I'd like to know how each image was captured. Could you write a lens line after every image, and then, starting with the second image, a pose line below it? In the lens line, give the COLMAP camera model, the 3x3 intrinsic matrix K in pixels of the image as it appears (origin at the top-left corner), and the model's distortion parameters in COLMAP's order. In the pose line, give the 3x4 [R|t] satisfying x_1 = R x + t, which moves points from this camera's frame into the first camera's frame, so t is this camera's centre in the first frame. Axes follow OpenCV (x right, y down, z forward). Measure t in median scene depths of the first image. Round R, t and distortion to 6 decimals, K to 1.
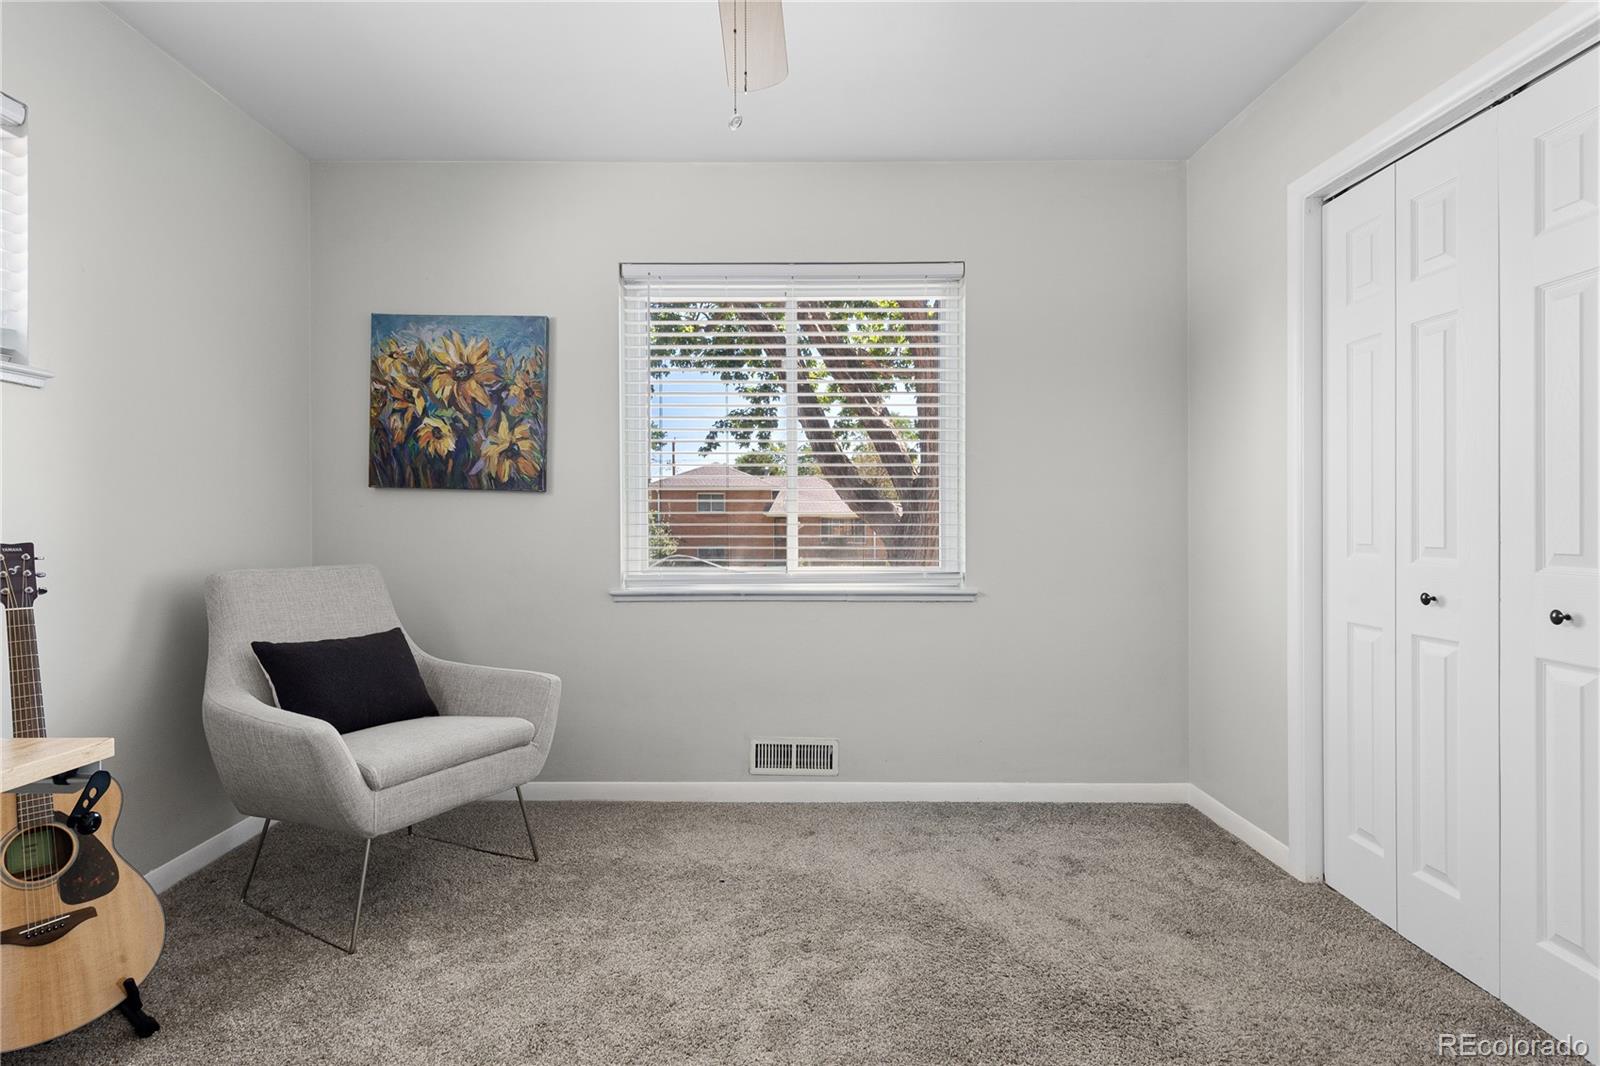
lens RADIAL K [[834.7, 0, 802.5], [0, 834.7, 524.0], [0, 0, 1]] dist [0.020813, -0.006475]
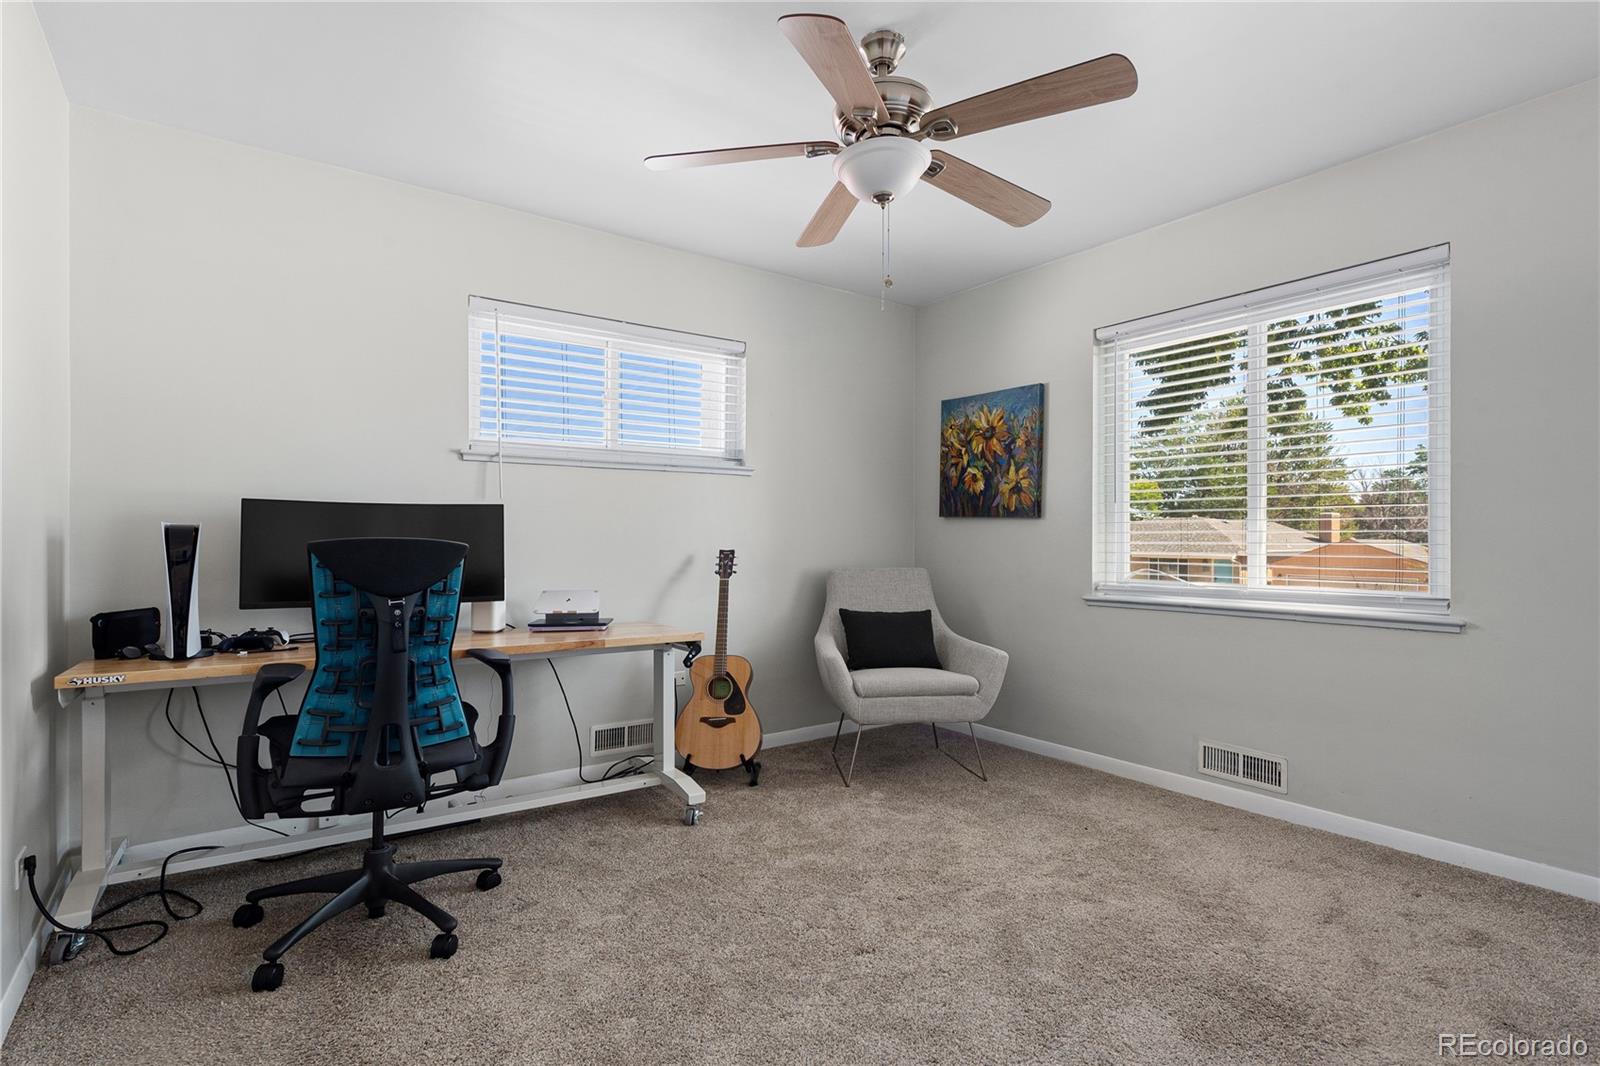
lens RADIAL K [[790.9, 0, 792.9], [0, 790.9, 536.9], [0, 0, 1]] dist [0.019440, -0.004400]
pose [[0.590730, -0.003148, -0.806863, 0.466694], [-0.003598, 0.999972, -0.006535, 0.001345], [0.806861, 0.006763, 0.590702, -0.041731]]
